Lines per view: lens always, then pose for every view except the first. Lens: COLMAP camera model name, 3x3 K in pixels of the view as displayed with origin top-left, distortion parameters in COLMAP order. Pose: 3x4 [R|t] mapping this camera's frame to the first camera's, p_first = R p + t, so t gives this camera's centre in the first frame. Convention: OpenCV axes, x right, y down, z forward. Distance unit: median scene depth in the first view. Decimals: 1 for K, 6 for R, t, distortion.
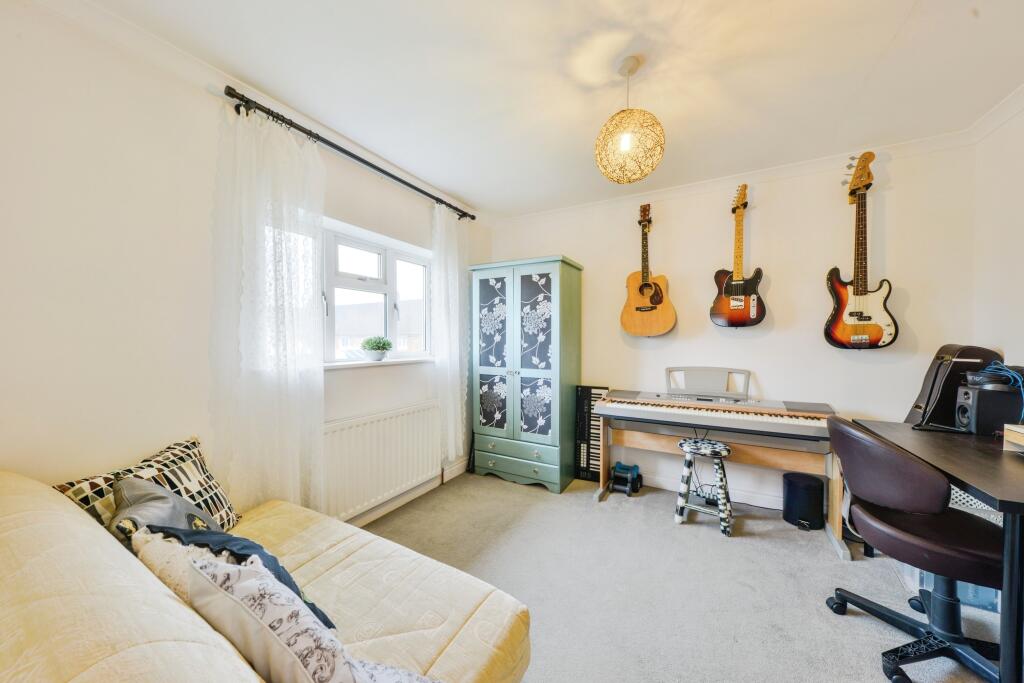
lens RADIAL K [[369.7, 0, 508.0], [0, 369.7, 352.2], [0, 0, 1]] dist [0.000113, -0.007458]
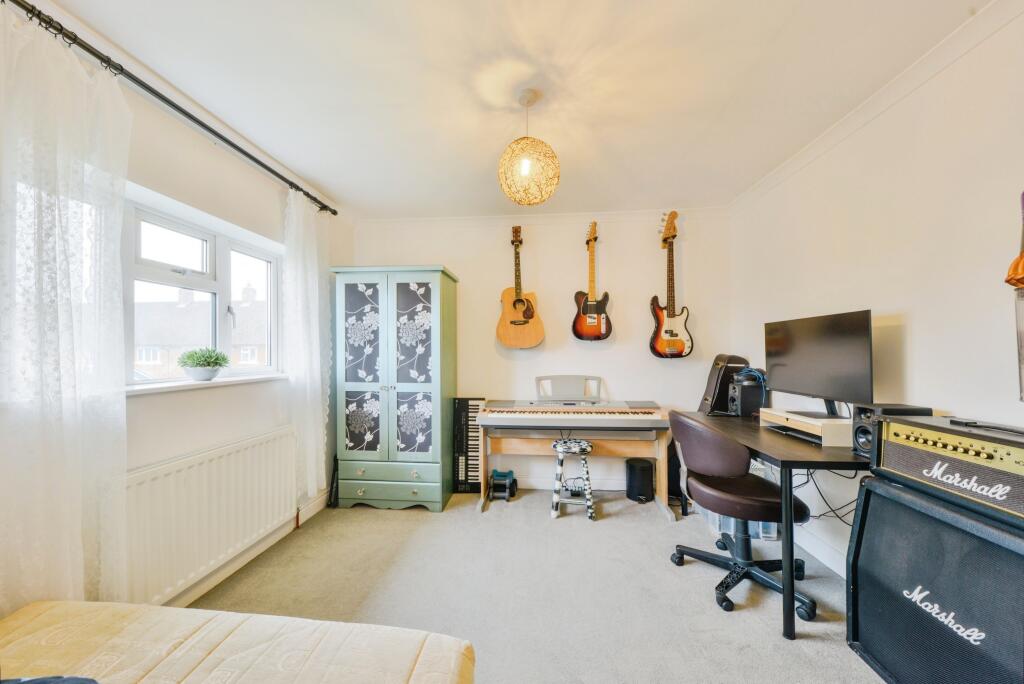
lens RADIAL K [[369.7, 0, 508.0], [0, 369.7, 352.7], [0, 0, 1]] dist [0.000113, -0.007458]
pose [[0.898525, -0.004876, 0.438894, -0.141554], [0.016717, 0.999593, -0.023117, -0.006553], [-0.438603, 0.028108, 0.898241, 0.055840]]
